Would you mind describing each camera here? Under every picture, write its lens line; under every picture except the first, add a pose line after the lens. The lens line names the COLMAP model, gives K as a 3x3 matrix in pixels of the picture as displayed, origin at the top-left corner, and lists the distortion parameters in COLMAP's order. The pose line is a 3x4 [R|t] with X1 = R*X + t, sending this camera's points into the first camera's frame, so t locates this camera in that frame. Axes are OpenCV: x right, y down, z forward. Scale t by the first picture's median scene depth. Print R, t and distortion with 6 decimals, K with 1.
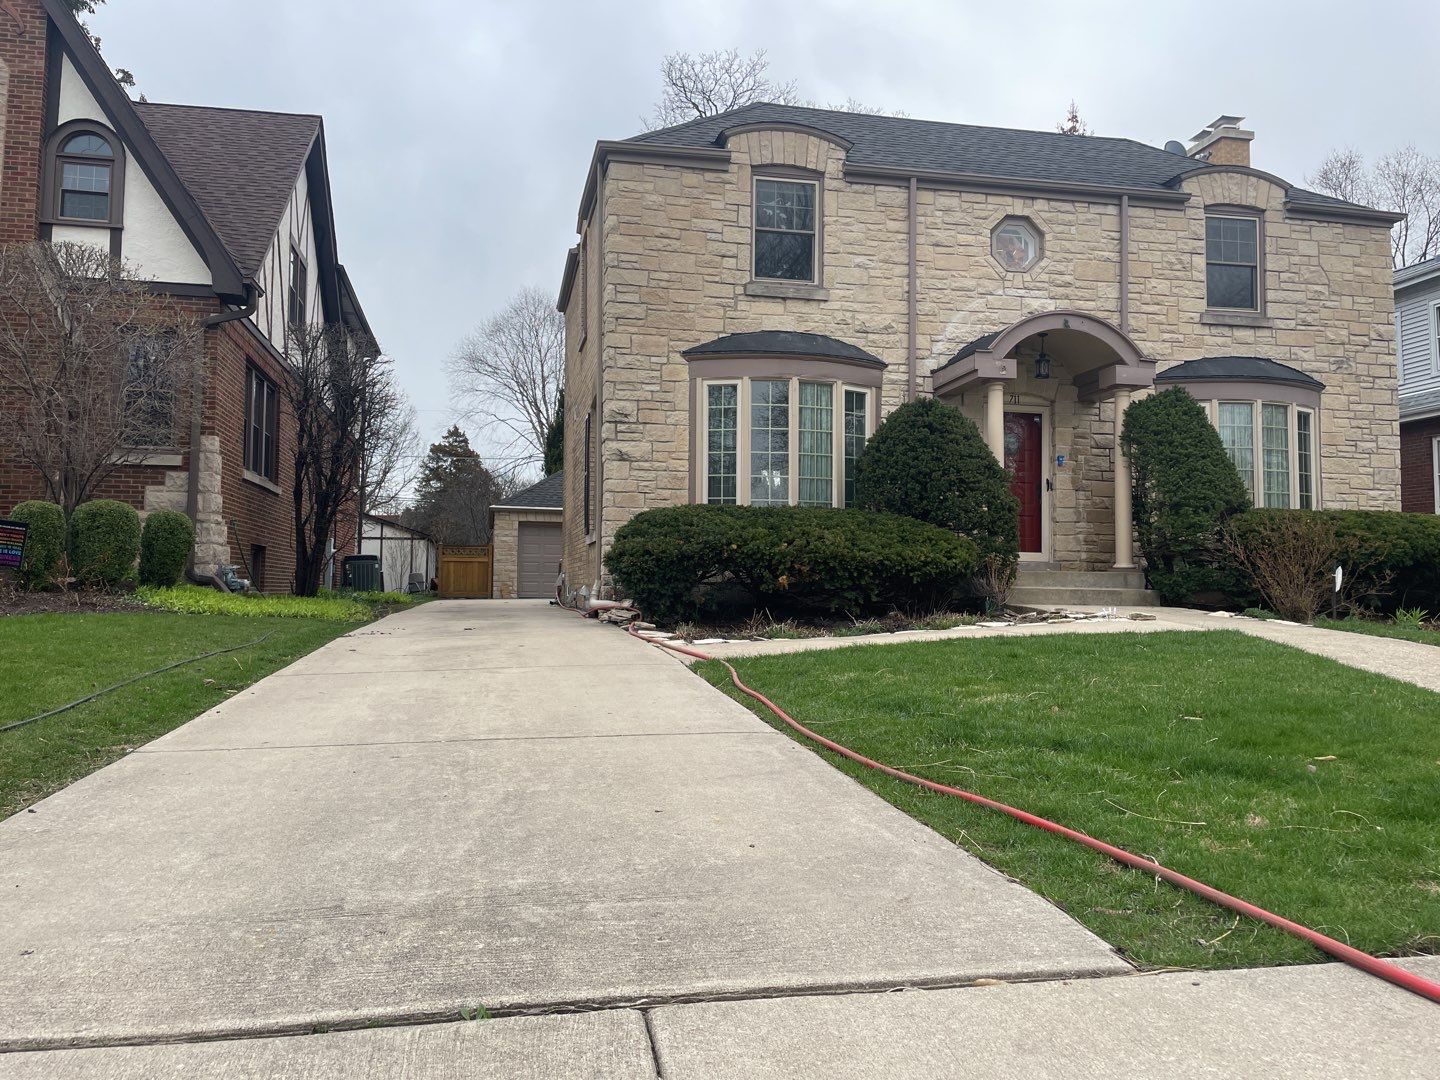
lens RADIAL K [[1062.6, 0, 725.3], [0, 1062.6, 527.1], [0, 0, 1]] dist [0.091986, -0.122350]
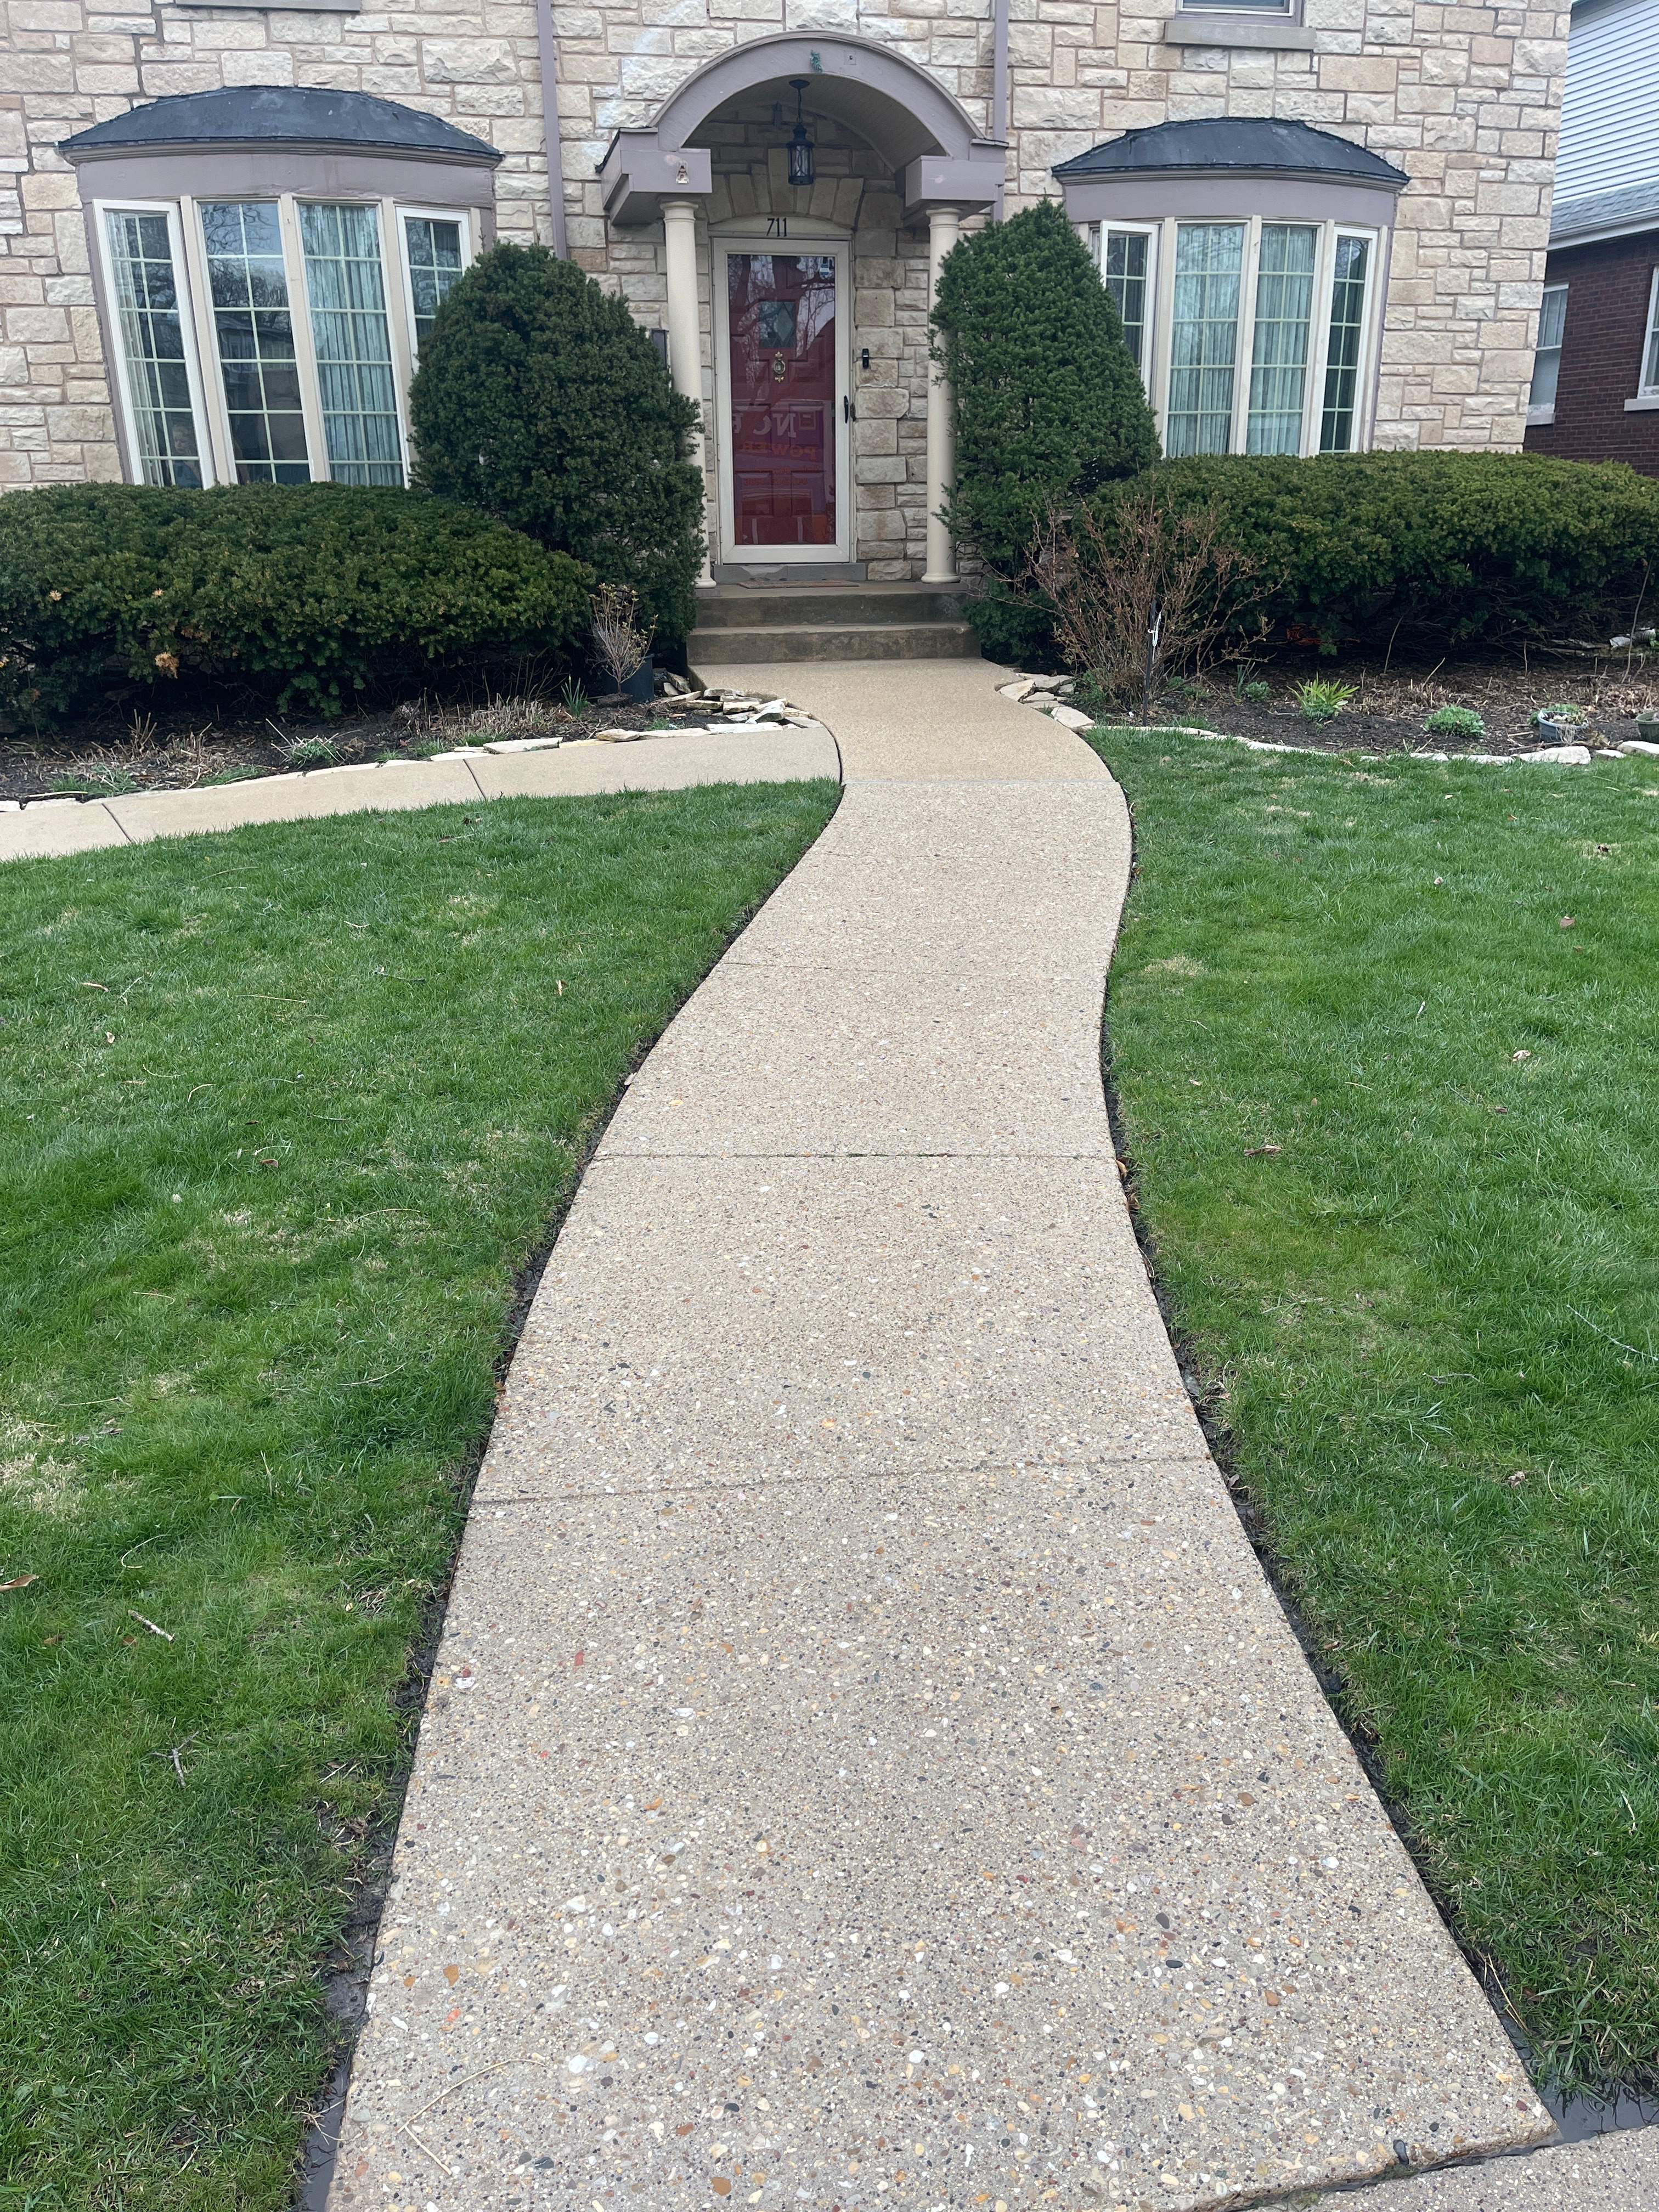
lens RADIAL K [[1632.3, 0, 830.1], [0, 1632.3, 1101.6], [0, 0, 1]] dist [0.091986, -0.122350]
pose [[0.999772, -0.021376, 0.000142, 0.308141], [0.019483, 0.913920, 0.405427, -0.062505], [-0.008796, -0.405332, 0.914127, 0.114218]]
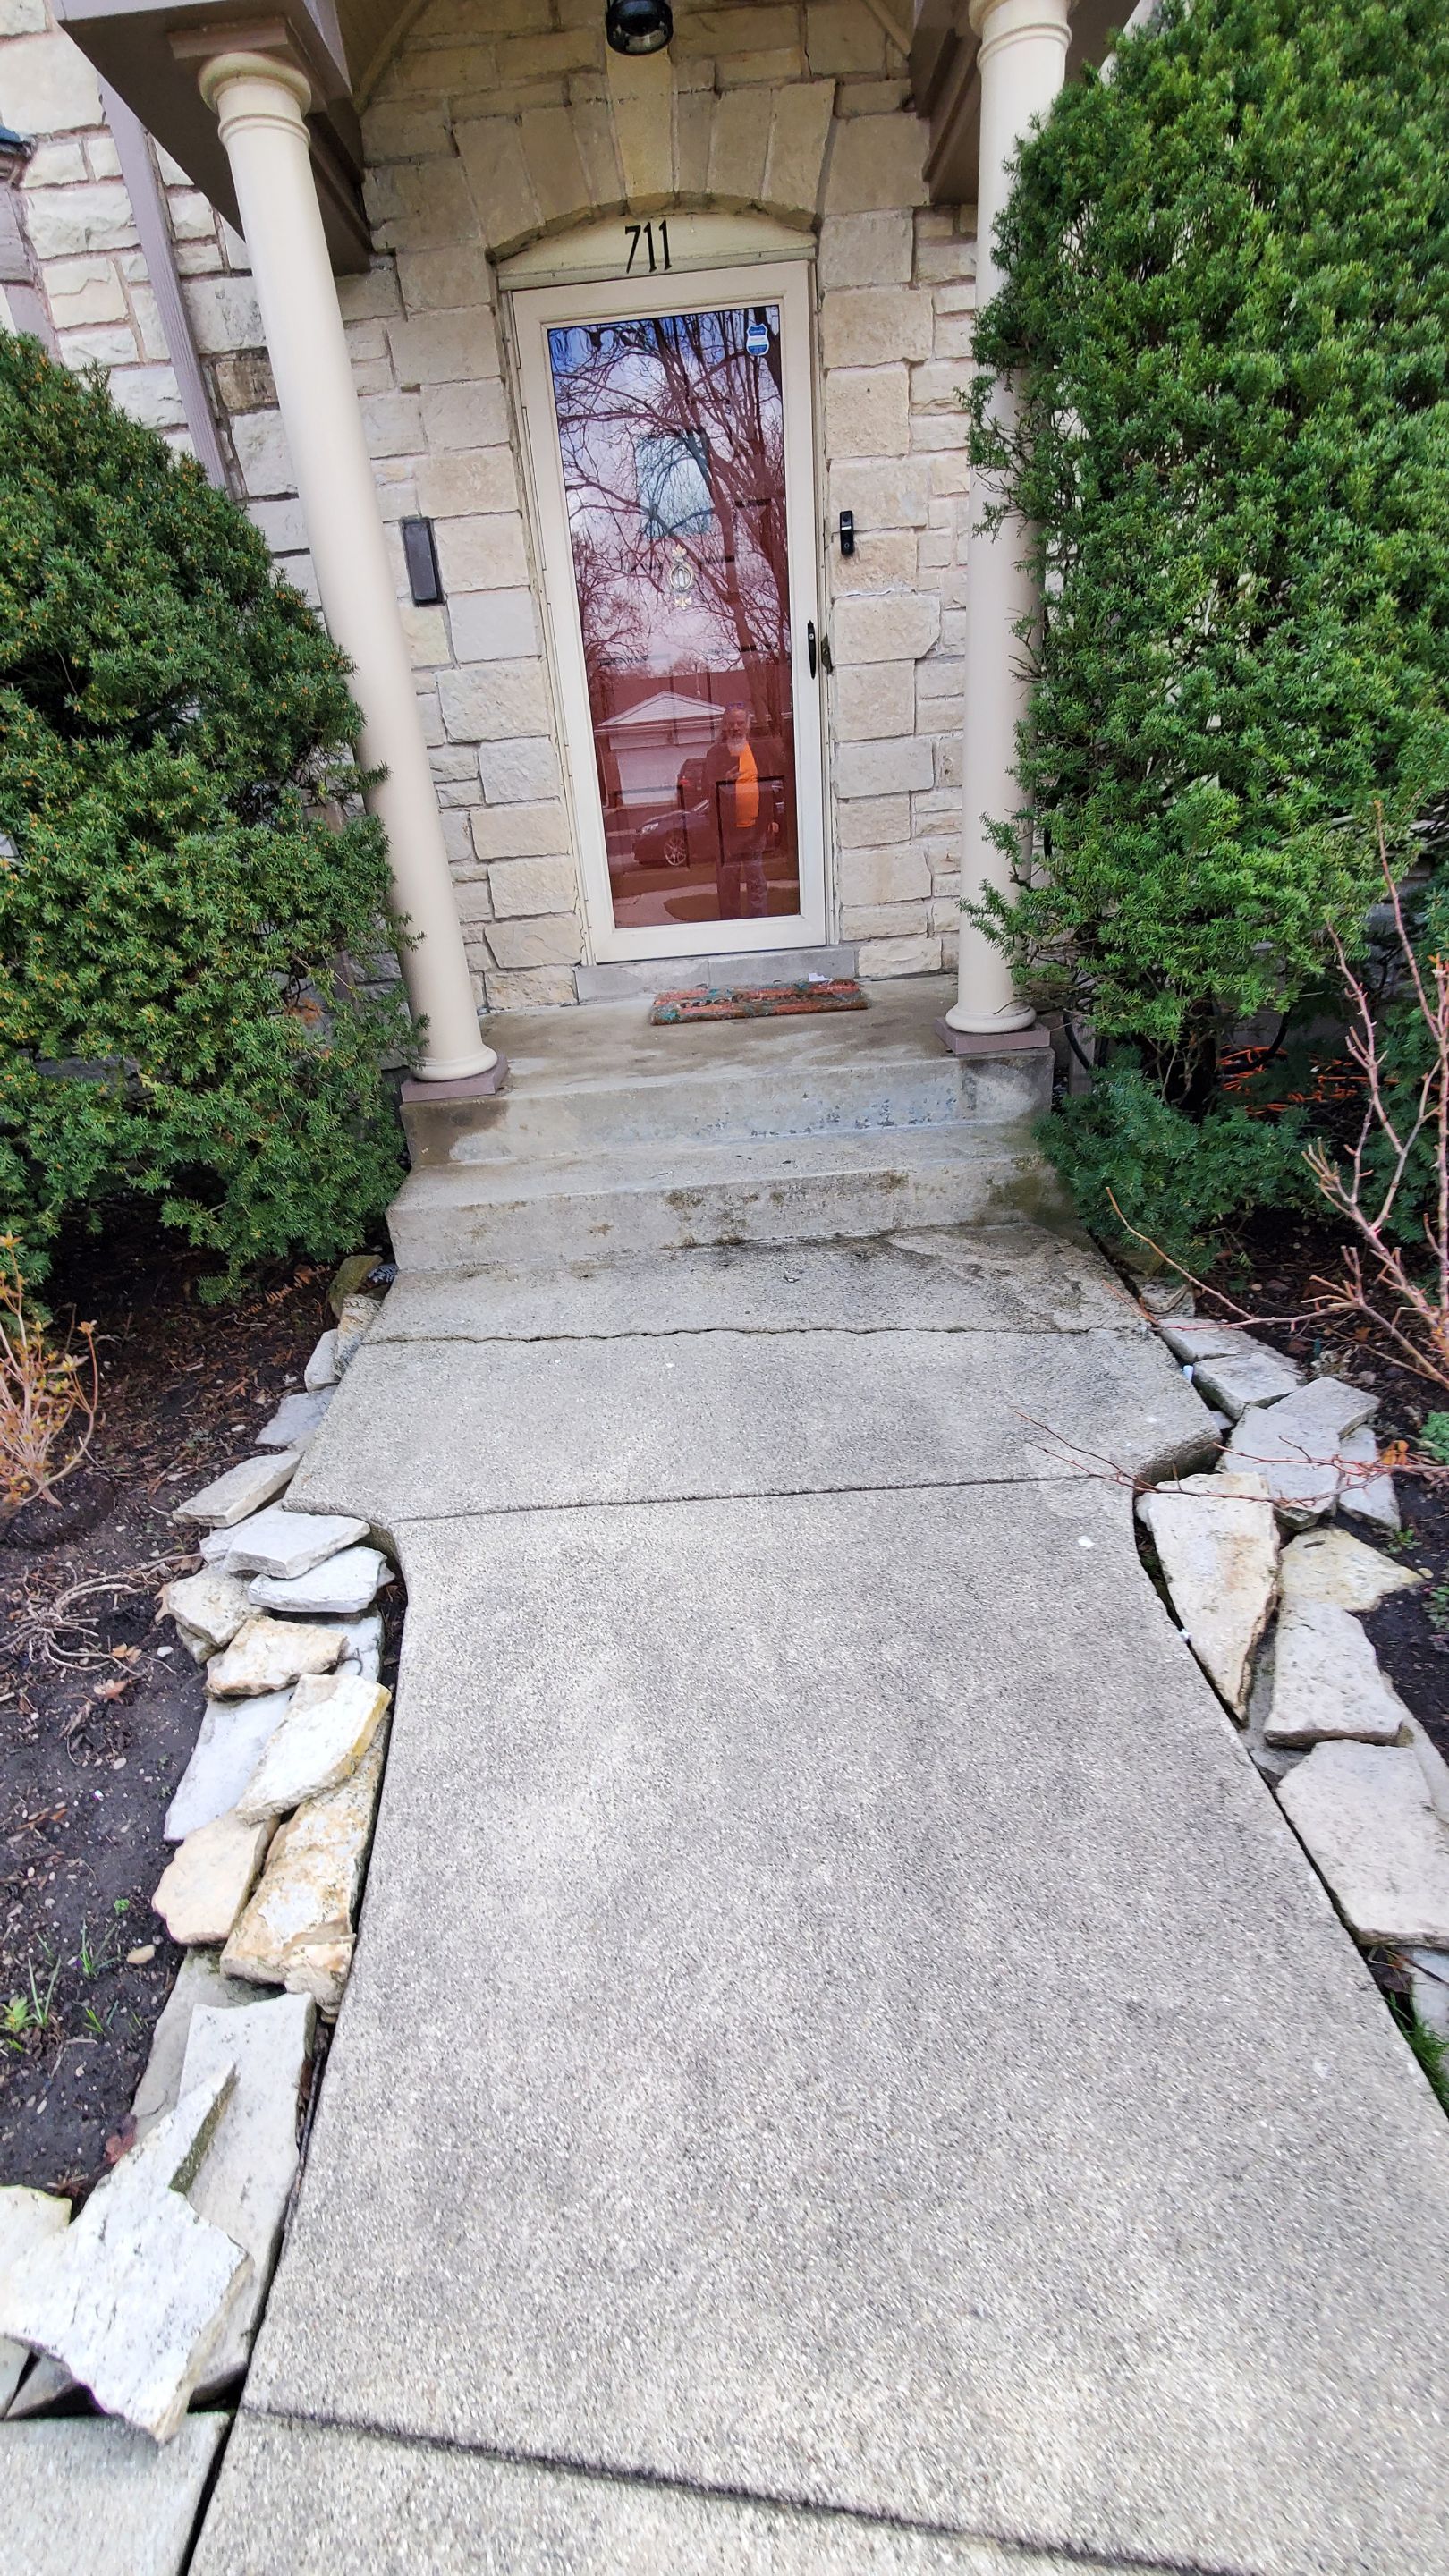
lens RADIAL K [[1028.7, 0, 687.7], [0, 1028.7, 1281.0], [0, 0, 1]] dist [0.000963, 0.000073]
pose [[0.972522, 0.006586, -0.232716, 0.358346], [0.112508, 0.861829, 0.494562, -0.036817], [0.203819, -0.507155, 0.837408, 0.749120]]
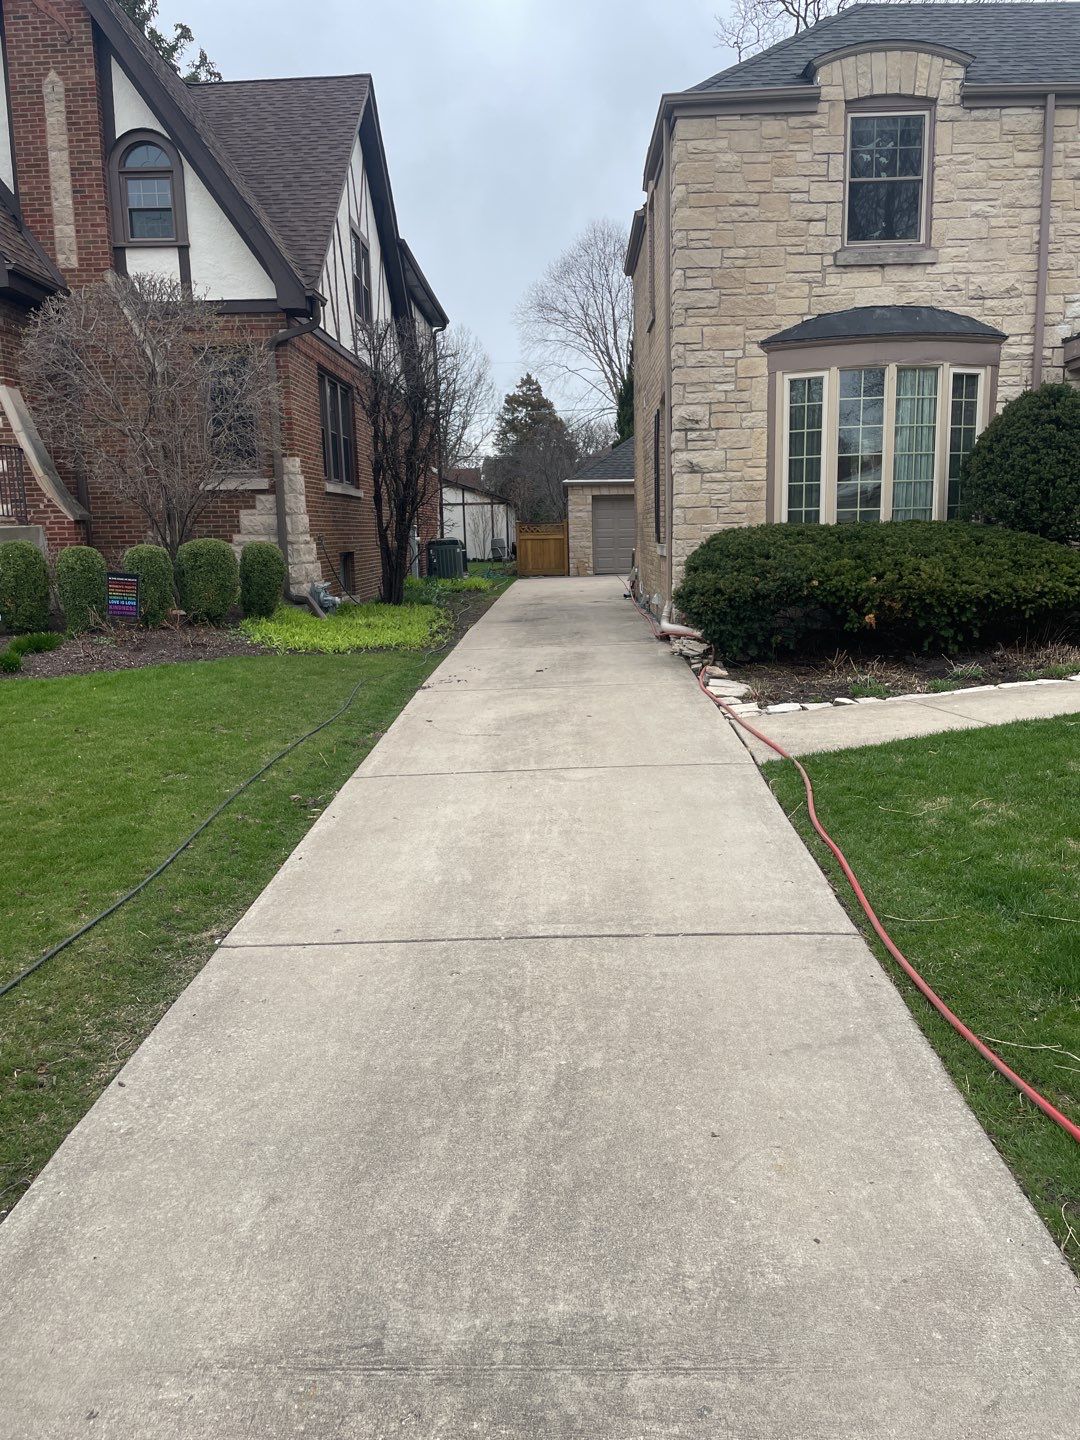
lens RADIAL K [[1062.6, 0, 560.9], [0, 1062.6, 714.9], [0, 0, 1]] dist [0.091986, -0.122350]
pose [[0.974249, 0.011104, -0.225203, 0.002979], [0.041133, 0.973274, 0.225935, -0.070894], [0.221693, -0.229380, 0.947754, 0.039881]]
